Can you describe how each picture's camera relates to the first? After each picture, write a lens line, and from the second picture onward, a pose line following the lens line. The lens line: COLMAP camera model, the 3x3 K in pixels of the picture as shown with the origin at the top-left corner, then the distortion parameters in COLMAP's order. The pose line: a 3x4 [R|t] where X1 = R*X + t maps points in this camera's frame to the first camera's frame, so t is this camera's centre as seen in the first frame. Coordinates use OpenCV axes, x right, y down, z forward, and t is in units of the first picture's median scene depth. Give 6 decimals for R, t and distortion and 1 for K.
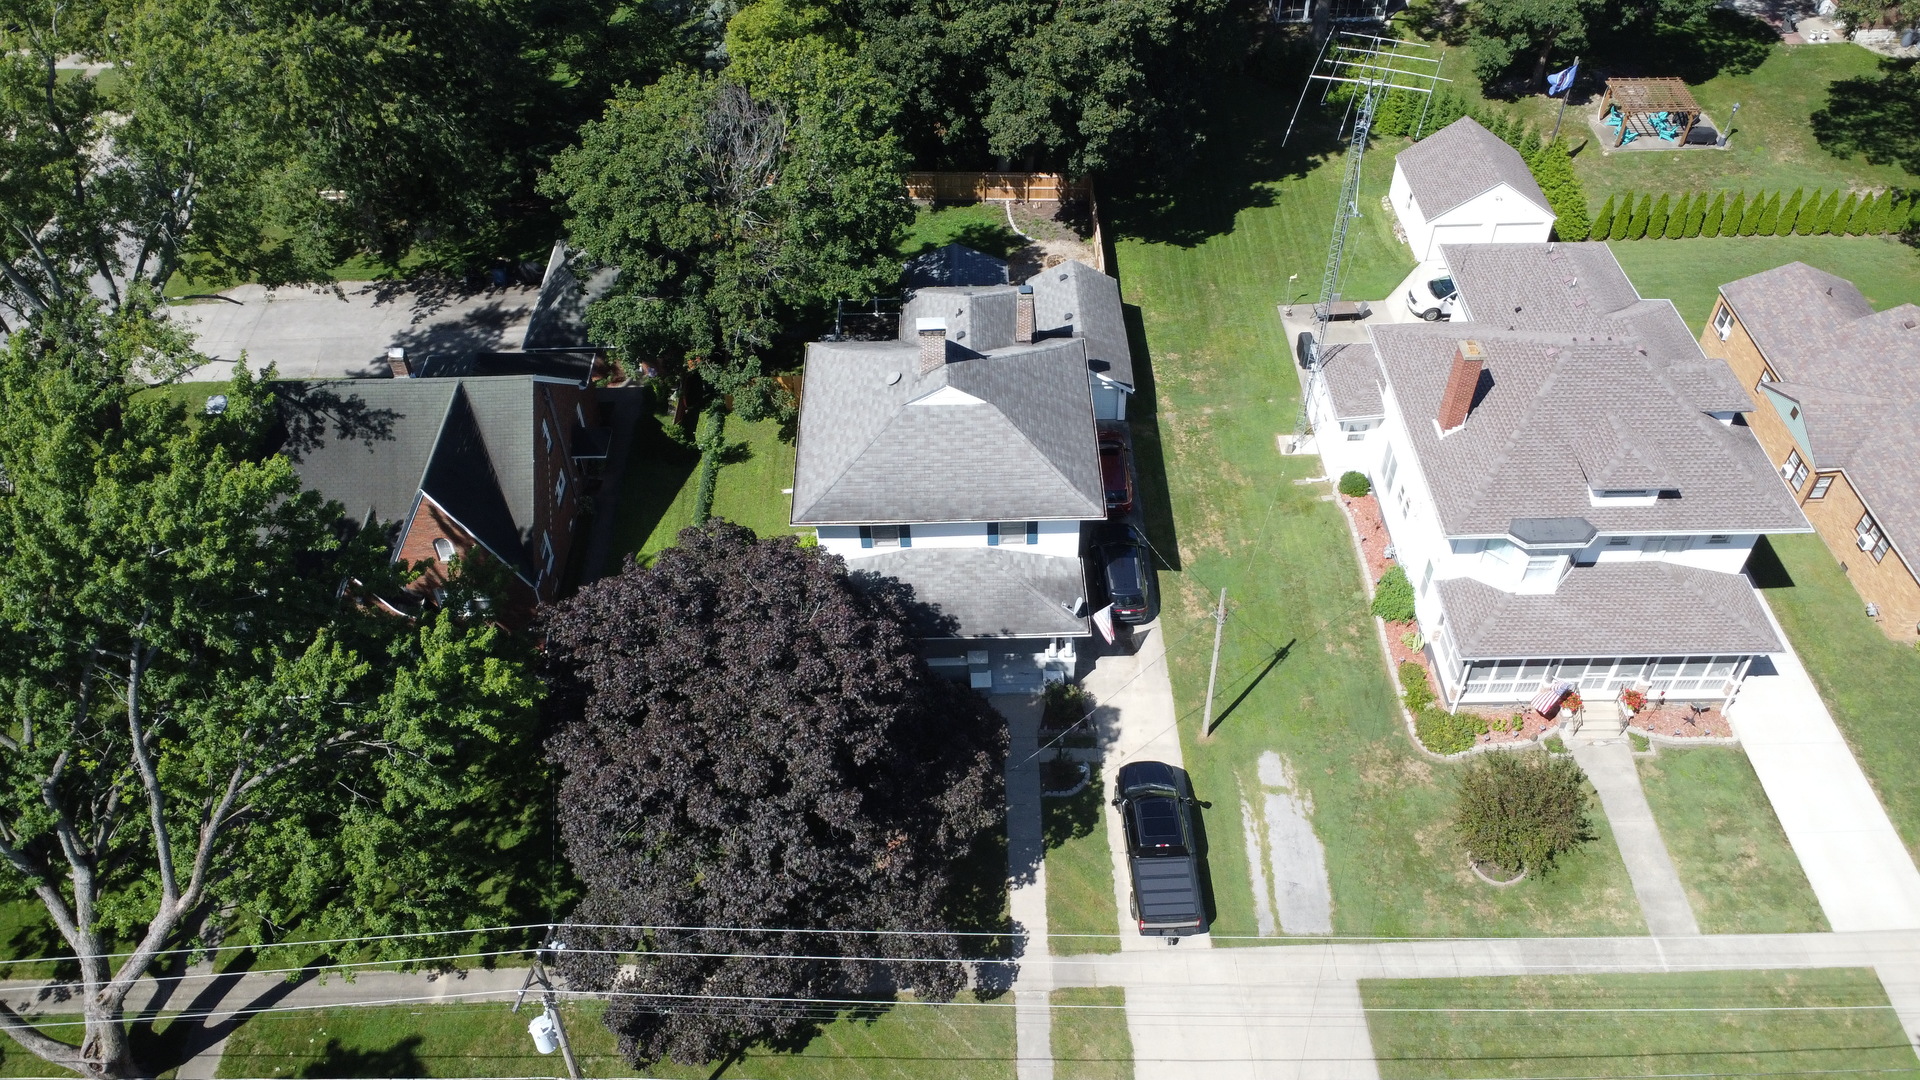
lens RADIAL K [[1405.6, 0, 960.0], [0, 1405.6, 540.0], [0, 0, 1]] dist [-0.002370, 0.000506]
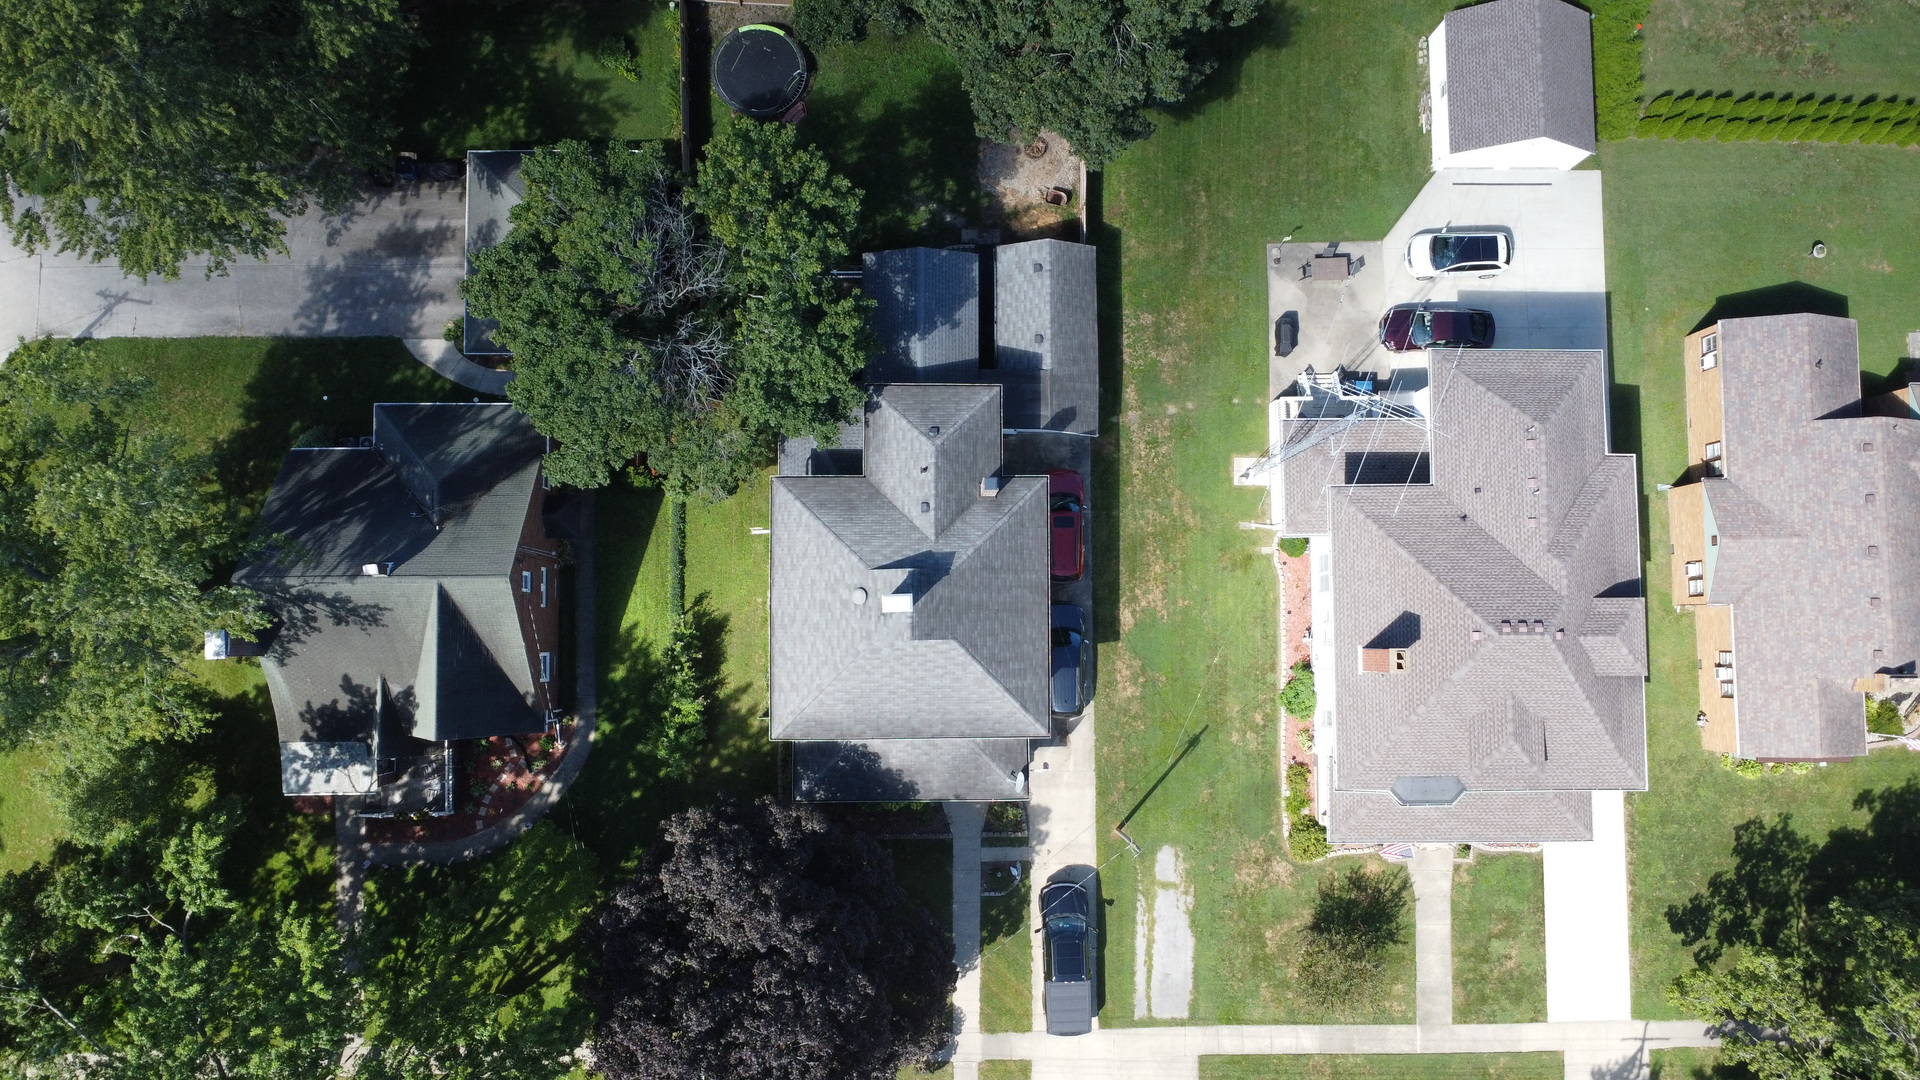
lens RADIAL K [[1405.6, 0, 960.0], [0, 1405.6, 540.0], [0, 0, 1]] dist [-0.002370, 0.000506]
pose [[0.999060, 0.015143, 0.040609, -0.016965], [-0.037737, 0.764725, 0.643251, -0.862048], [-0.021314, -0.644179, 0.764577, 0.236464]]
